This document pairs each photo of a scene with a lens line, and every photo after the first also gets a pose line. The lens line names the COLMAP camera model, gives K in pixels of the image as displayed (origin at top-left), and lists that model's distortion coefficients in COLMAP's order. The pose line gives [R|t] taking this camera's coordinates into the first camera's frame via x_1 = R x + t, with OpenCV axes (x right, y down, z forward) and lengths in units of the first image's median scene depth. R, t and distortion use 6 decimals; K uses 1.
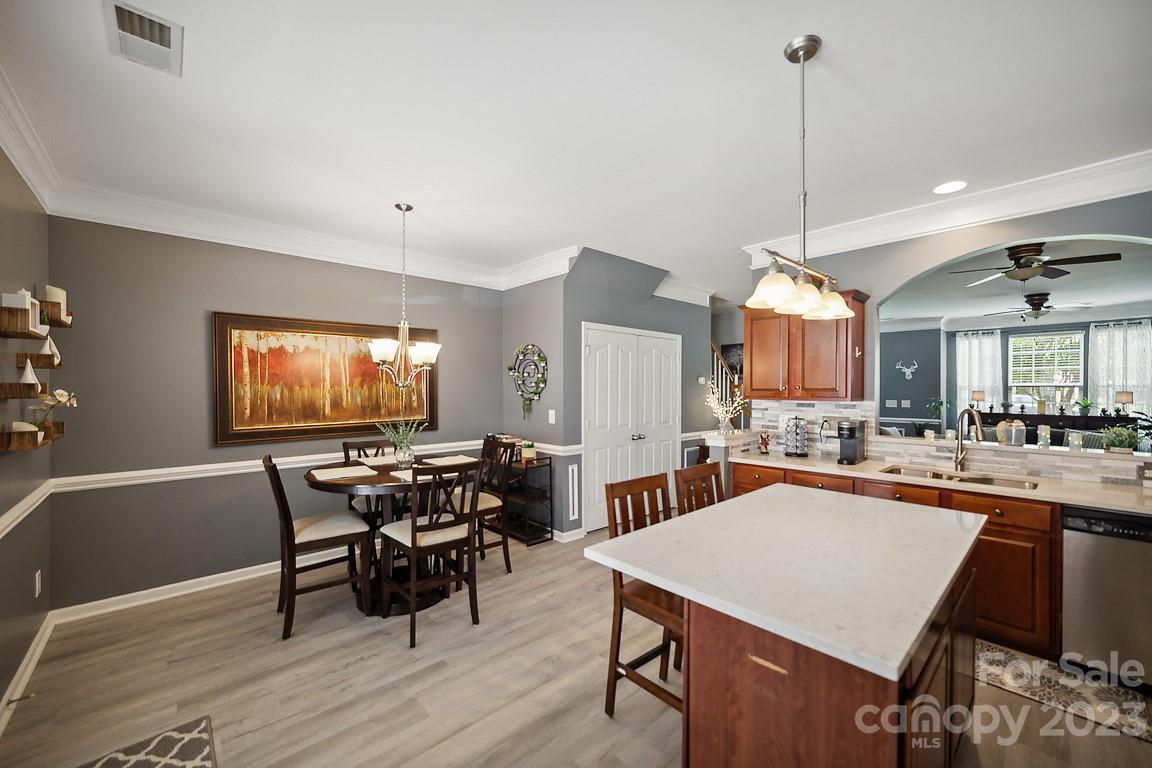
lens RADIAL K [[454.5, 0, 577.8], [0, 454.5, 391.8], [0, 0, 1]] dist [-0.046174, 0.000033]
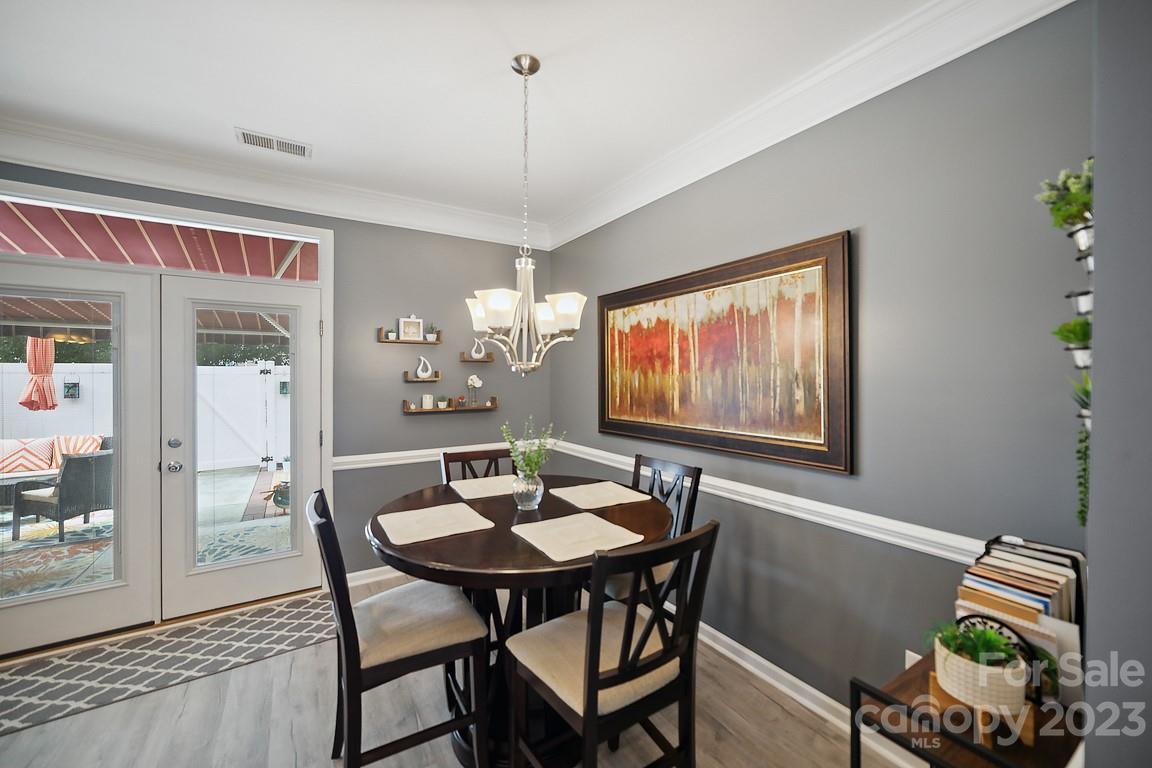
lens RADIAL K [[448.8, 0, 580.5], [0, 448.8, 380.7], [0, 0, 1]] dist [-0.001073, 0.000083]
pose [[-0.178049, 0.006046, -0.984003, 0.153779], [-0.016301, 0.999826, 0.009093, -0.001514], [0.983887, 0.017659, -0.177919, 1.030334]]
